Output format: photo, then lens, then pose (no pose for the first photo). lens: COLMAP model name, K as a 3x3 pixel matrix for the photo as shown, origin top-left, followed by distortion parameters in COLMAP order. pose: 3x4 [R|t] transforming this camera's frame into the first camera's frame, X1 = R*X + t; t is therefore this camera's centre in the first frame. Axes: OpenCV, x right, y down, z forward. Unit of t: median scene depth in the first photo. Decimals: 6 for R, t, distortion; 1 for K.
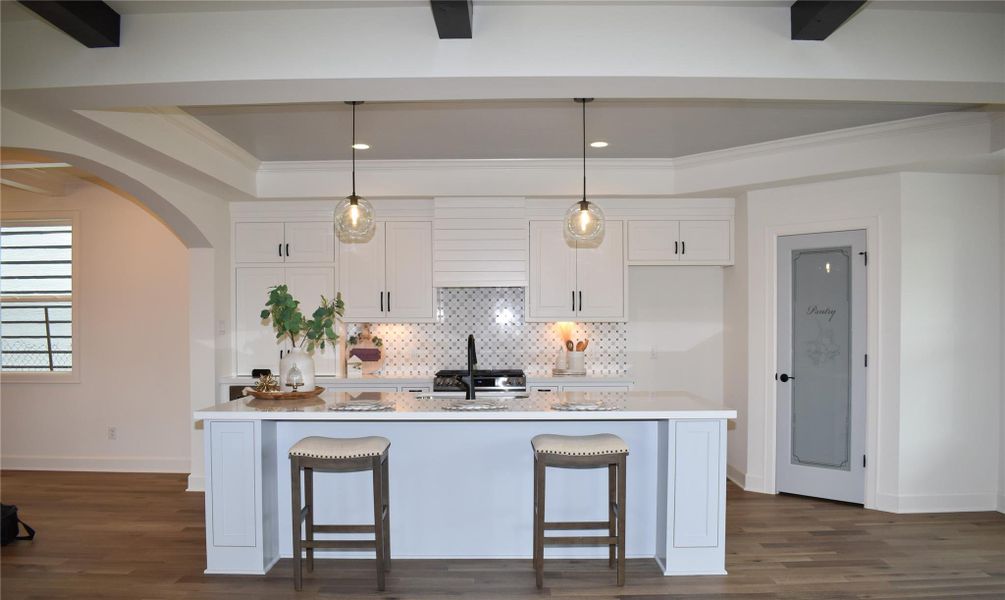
lens RADIAL K [[796.6, 0, 506.7], [0, 796.6, 334.2], [0, 0, 1]] dist [-0.070945, 0.004674]
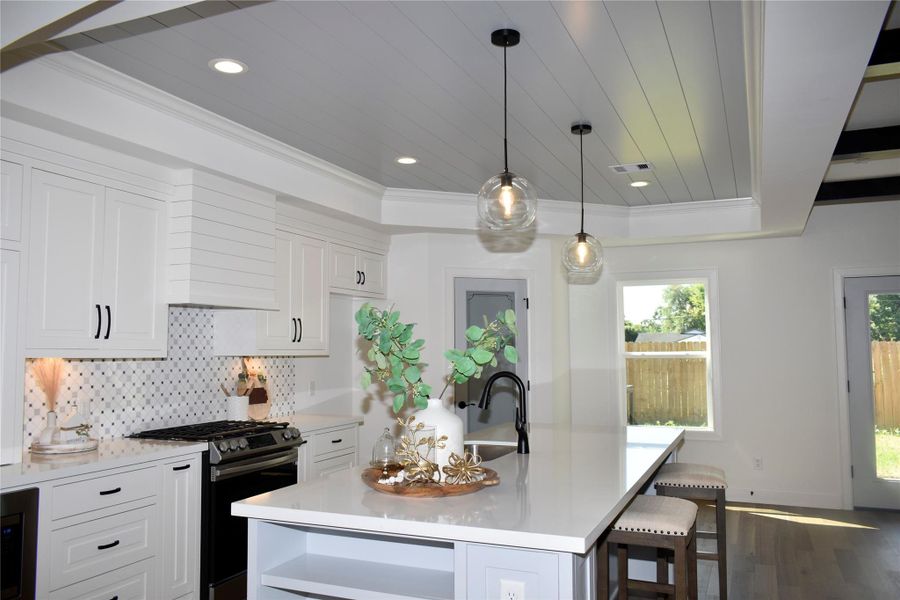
lens RADIAL K [[716.5, 0, 450.0], [0, 716.5, 300.0], [0, 0, 1]] dist [-0.009025, 0.005551]
pose [[0.388102, 0.066453, 0.919217, -0.533525], [0.015798, 0.996771, -0.078730, -0.011541], [-0.921481, 0.045078, 0.385799, 0.557523]]
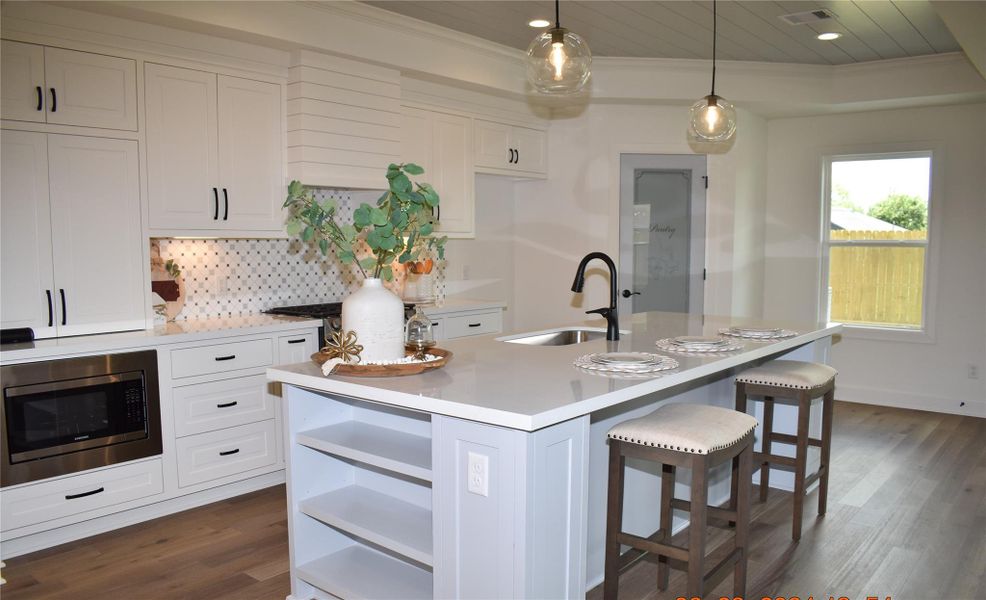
lens RADIAL K [[768.7, 0, 490.9], [0, 768.7, 326.5], [0, 0, 1]] dist [-0.090759, 0.005556]
pose [[0.636117, -0.082115, 0.767211, -0.478407], [0.009298, 0.995065, 0.098792, -0.002055], [-0.771536, -0.055710, 0.633741, 0.450211]]
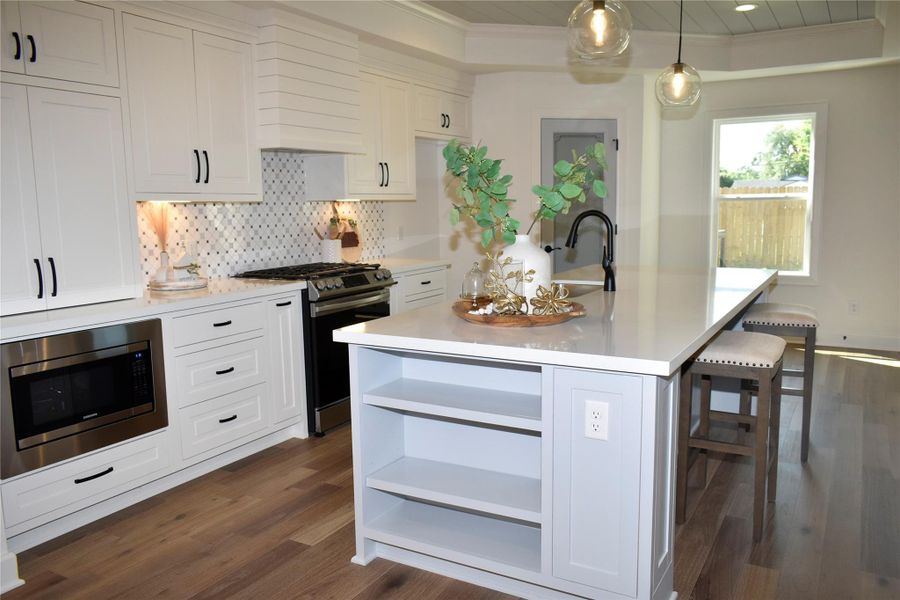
lens RADIAL K [[716.5, 0, 450.0], [0, 716.5, 300.0], [0, 0, 1]] dist [-0.009025, 0.005551]
pose [[0.492760, -0.121593, 0.861628, -0.539353], [0.026422, 0.991823, 0.124856, -0.003027], [-0.869764, -0.038759, 0.491944, 0.556988]]
